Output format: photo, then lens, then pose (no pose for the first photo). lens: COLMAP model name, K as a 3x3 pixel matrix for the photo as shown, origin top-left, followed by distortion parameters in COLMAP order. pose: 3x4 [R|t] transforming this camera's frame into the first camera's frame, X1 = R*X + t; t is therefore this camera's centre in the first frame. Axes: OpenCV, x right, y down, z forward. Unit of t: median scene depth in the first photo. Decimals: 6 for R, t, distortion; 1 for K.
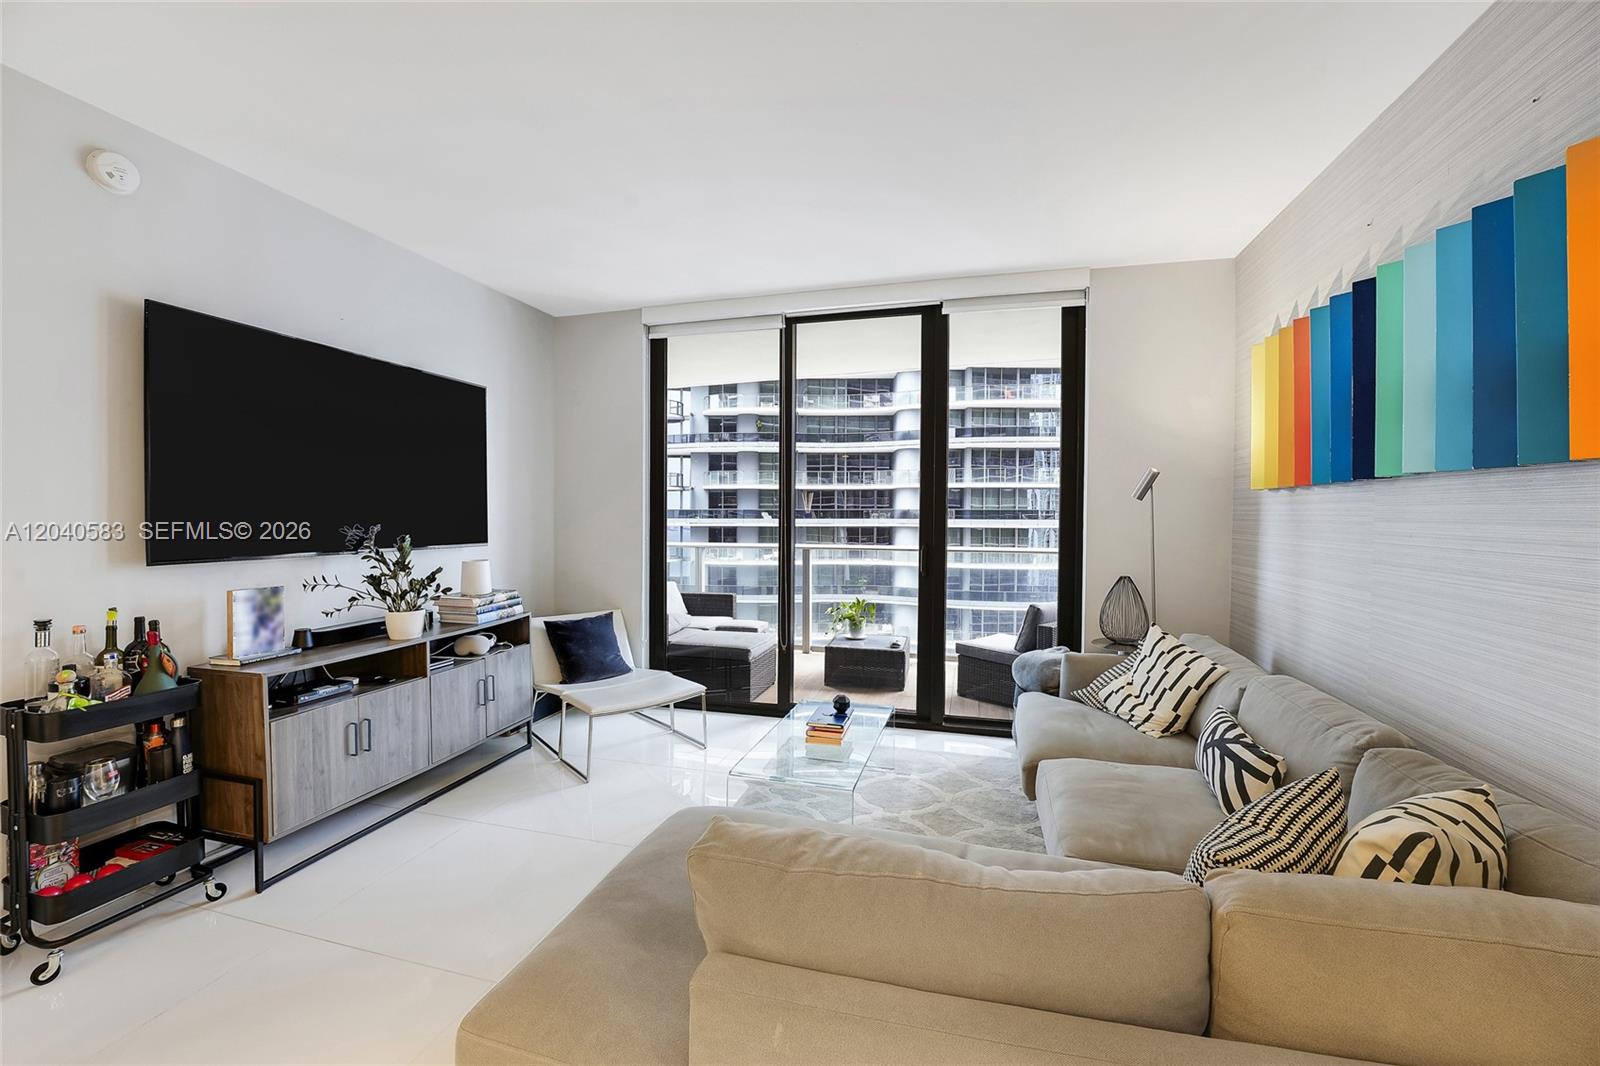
lens RADIAL K [[640.8, 0, 801.9], [0, 640.8, 531.2], [0, 0, 1]] dist [-0.012109, 0.000186]
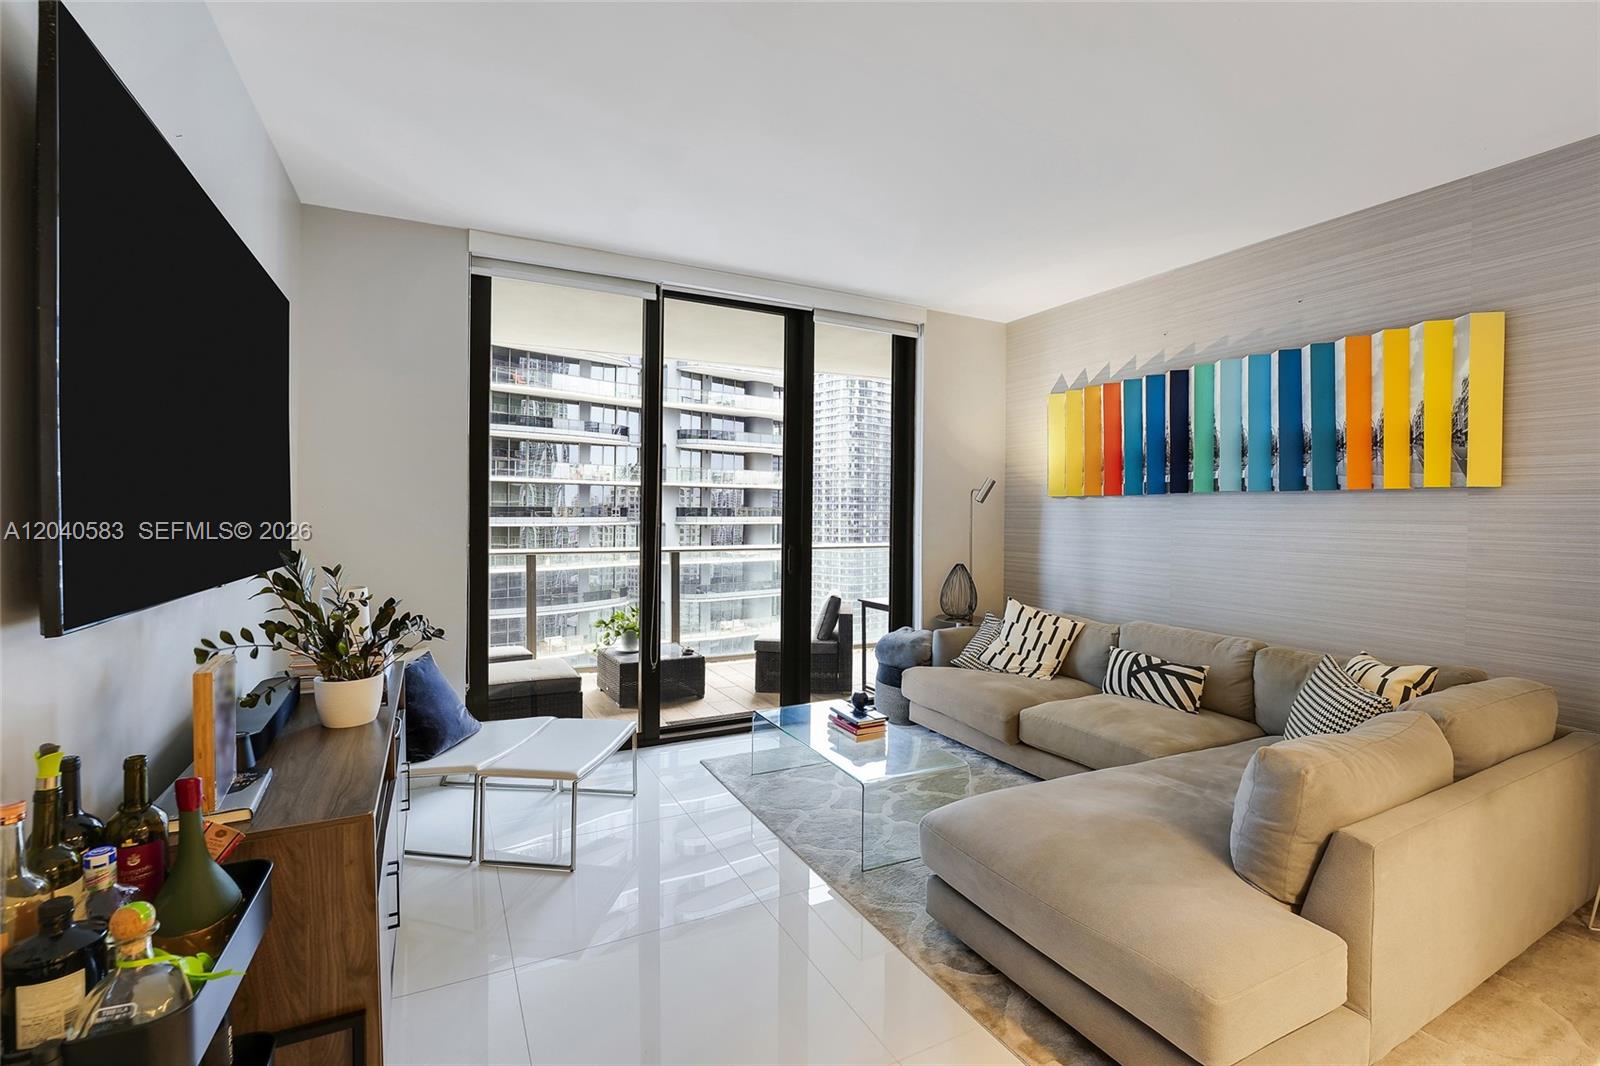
lens RADIAL K [[691.9, 0, 795.6], [0, 691.9, 525.8], [0, 0, 1]] dist [0.003291, 0.000072]
pose [[0.744082, -0.009301, 0.668024, -0.606391], [0.013101, 0.999914, -0.000670, -0.006053], [-0.667960, 0.009251, 0.744139, 0.198380]]
